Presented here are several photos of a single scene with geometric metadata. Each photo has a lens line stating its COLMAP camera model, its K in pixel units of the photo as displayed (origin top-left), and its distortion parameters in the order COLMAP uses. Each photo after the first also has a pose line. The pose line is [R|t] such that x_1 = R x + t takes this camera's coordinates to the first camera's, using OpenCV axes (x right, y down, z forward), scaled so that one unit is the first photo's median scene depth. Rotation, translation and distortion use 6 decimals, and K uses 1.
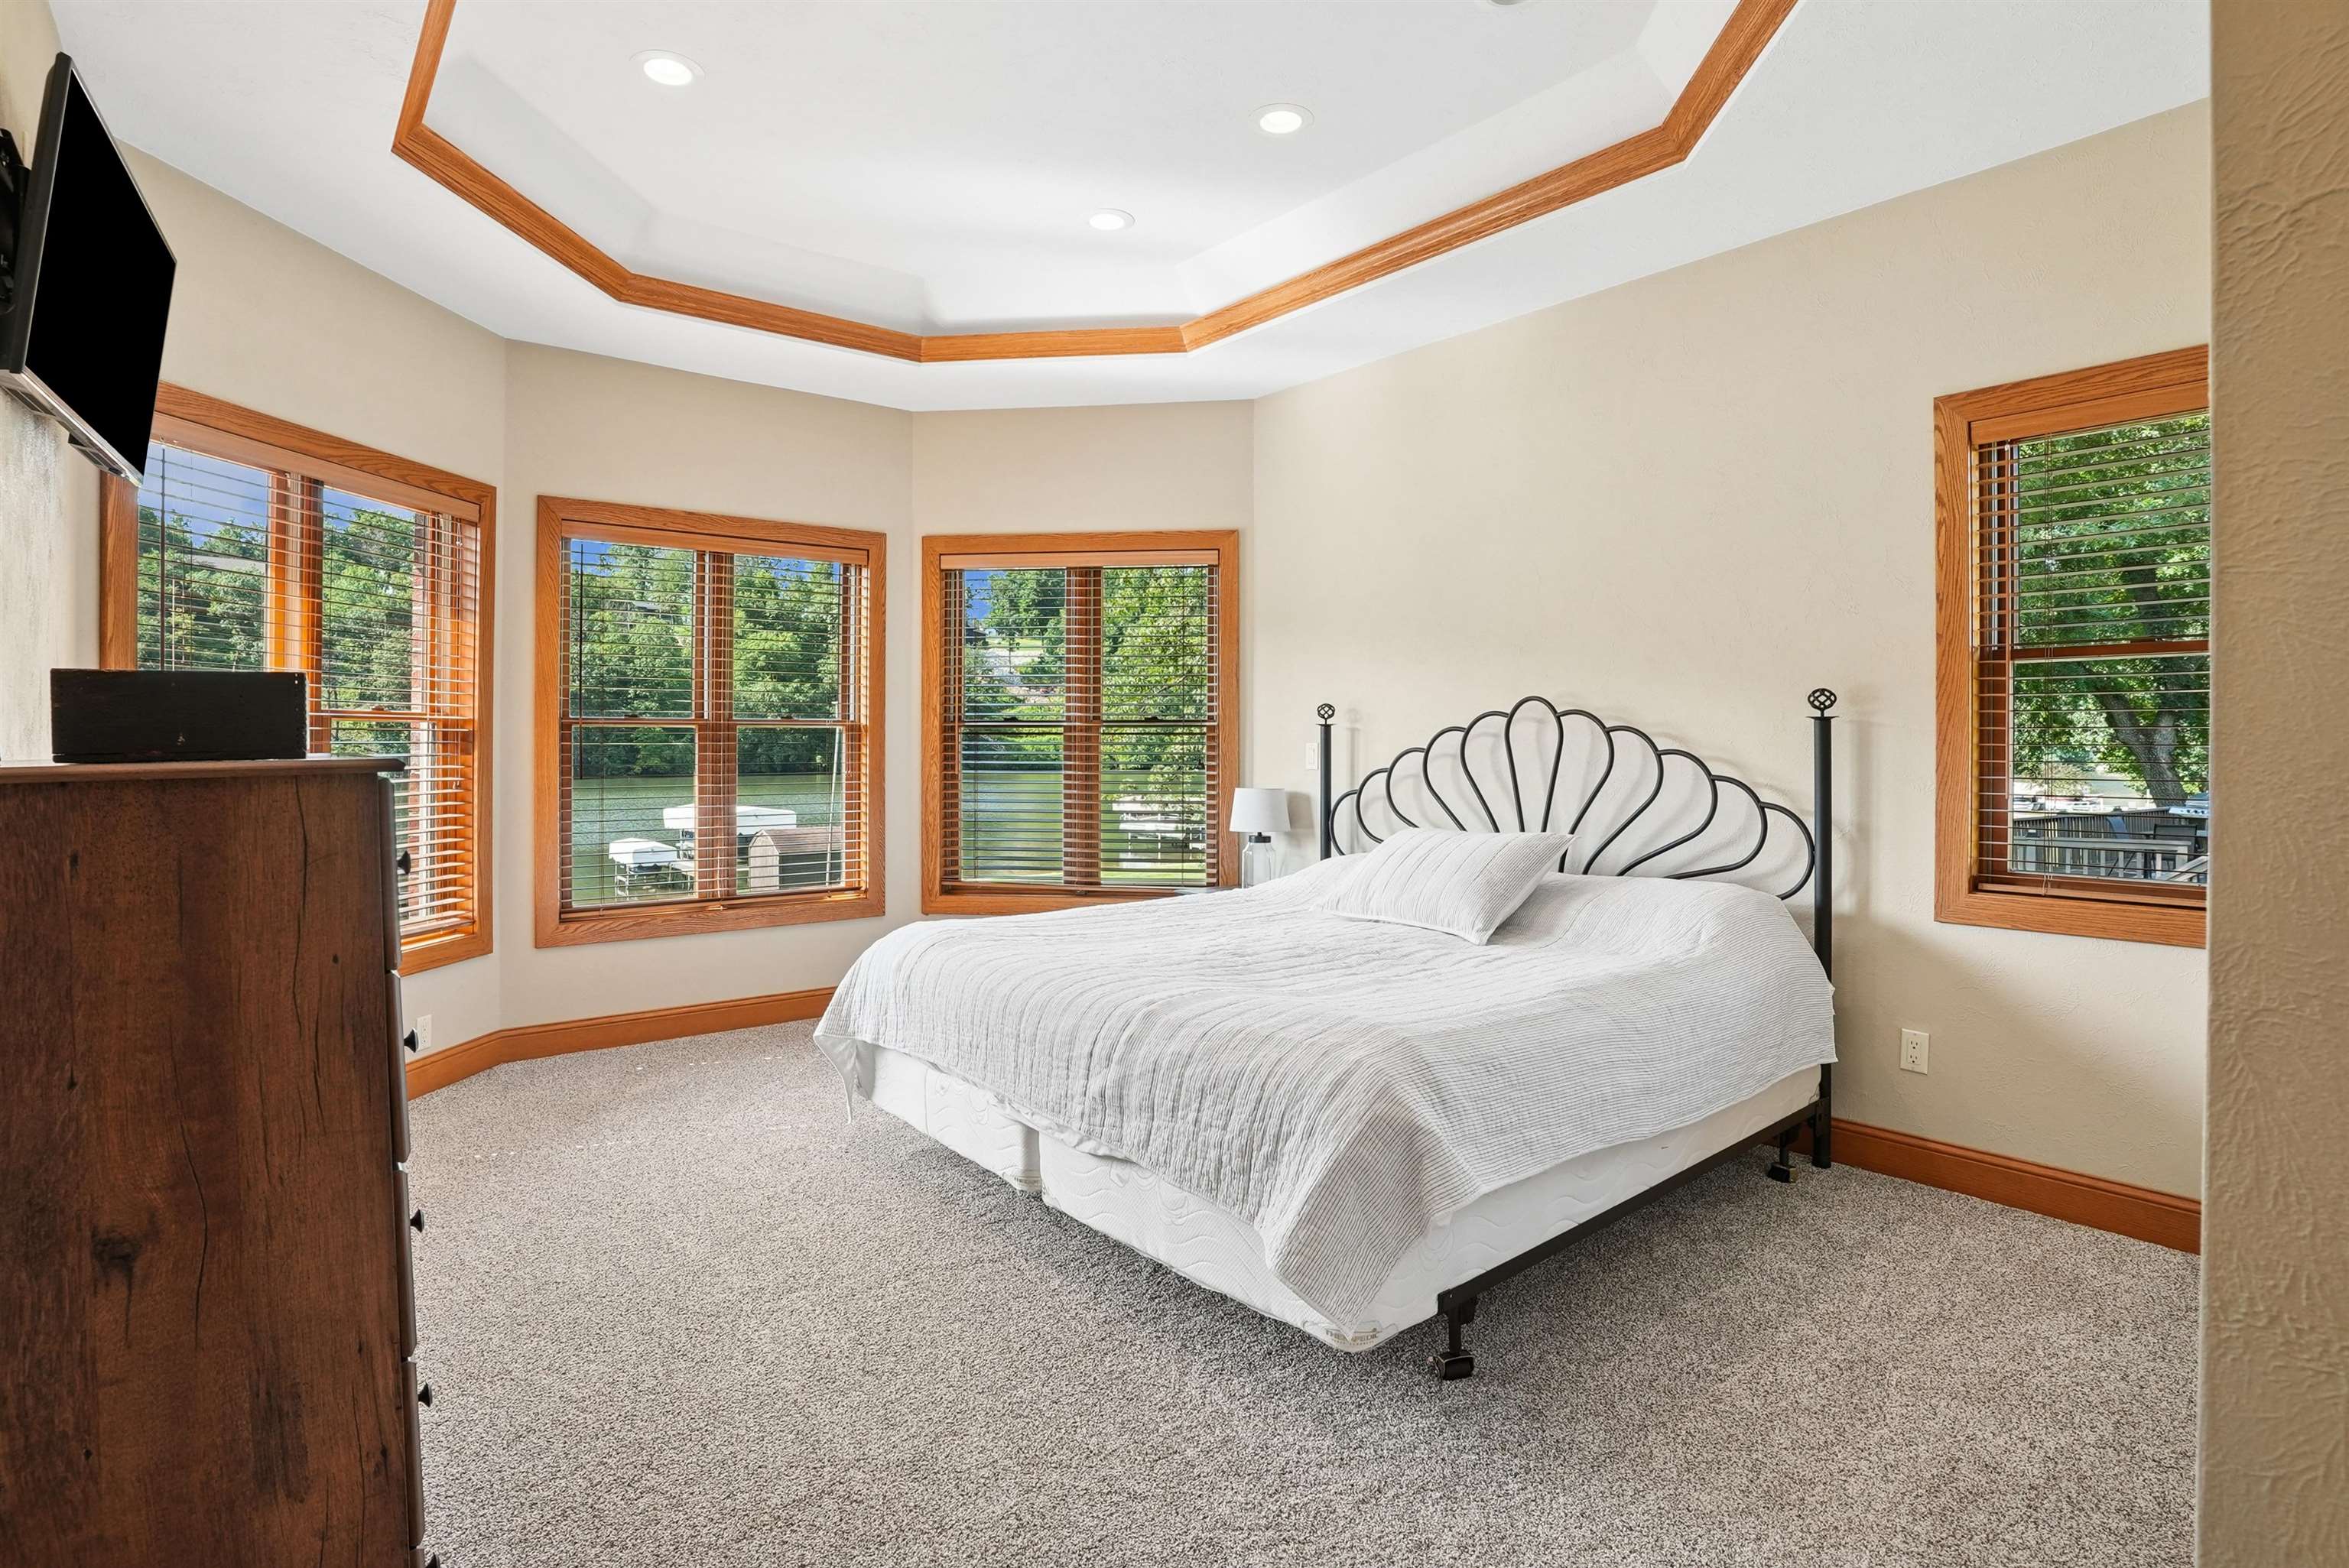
lens RADIAL K [[1157.9, 0, 1172.5], [0, 1157.9, 736.7], [0, 0, 1]] dist [-0.044659, 0.015988]
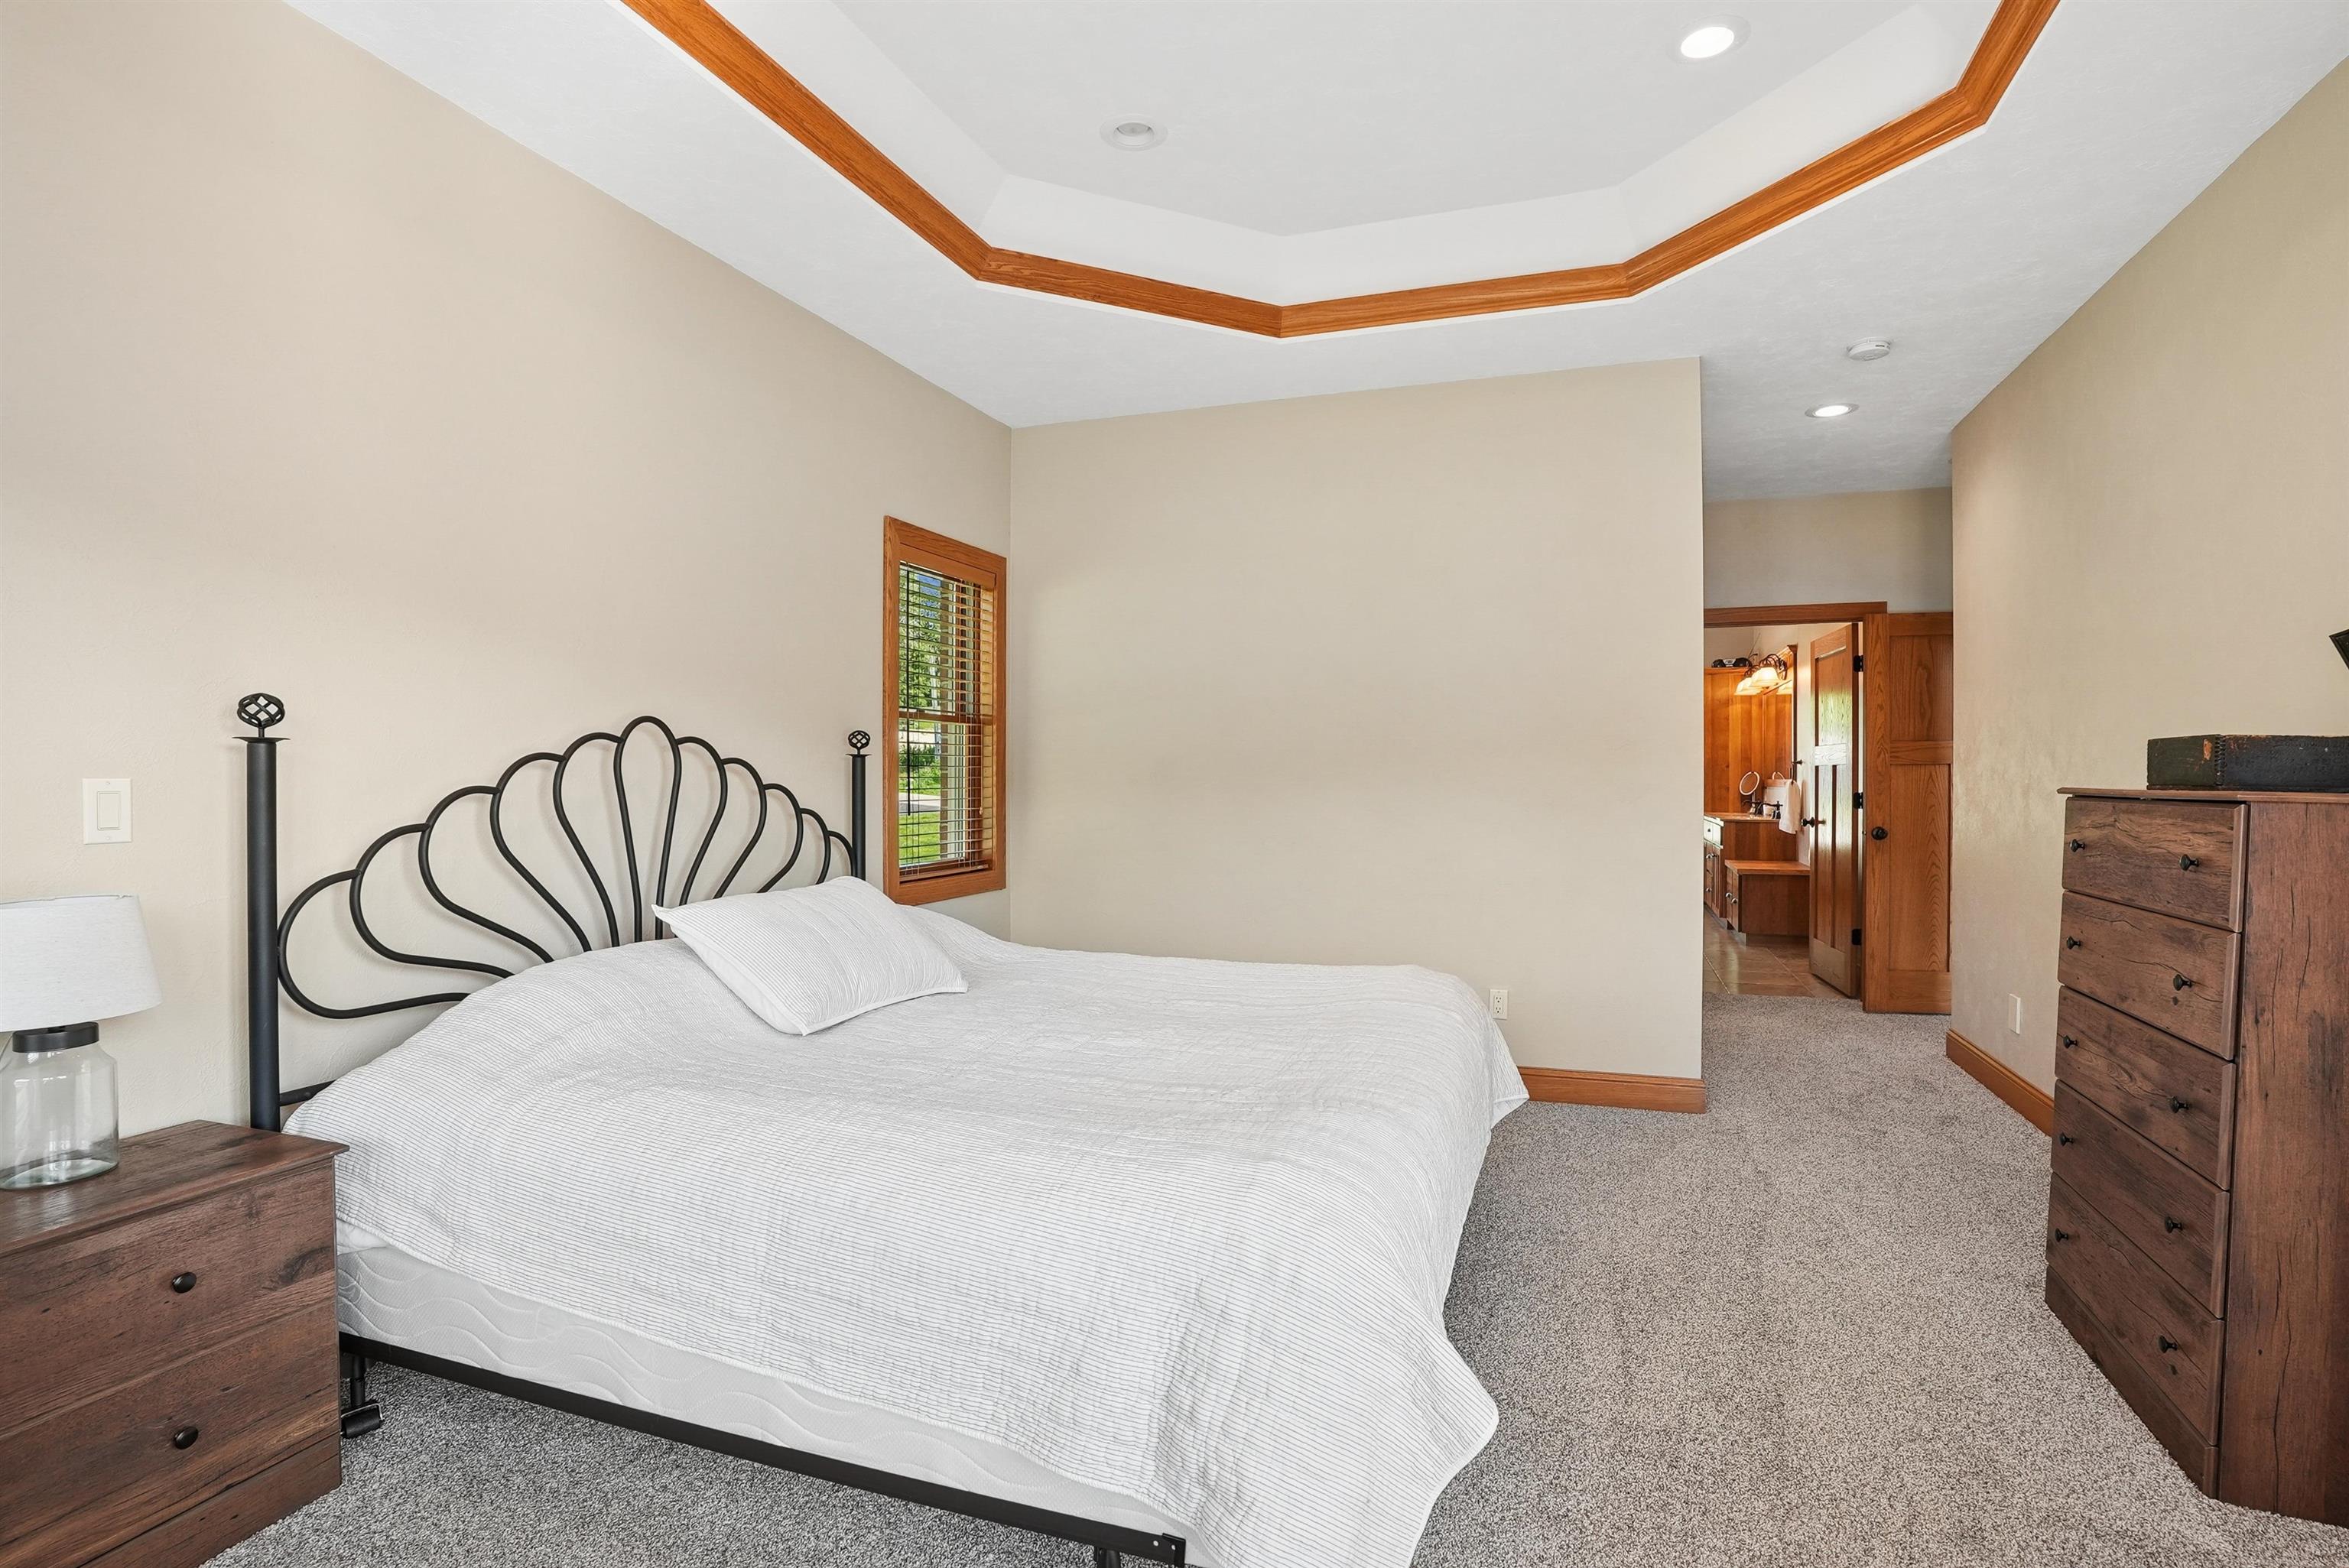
lens RADIAL K [[1157.9, 0, 1177.2], [0, 1157.9, 776.2], [0, 0, 1]] dist [-0.044659, 0.015988]
pose [[-0.503713, -0.008949, 0.863825, -0.469428], [-0.012625, 0.999916, 0.002997, -0.001810], [-0.863779, -0.009397, -0.503783, 0.985401]]
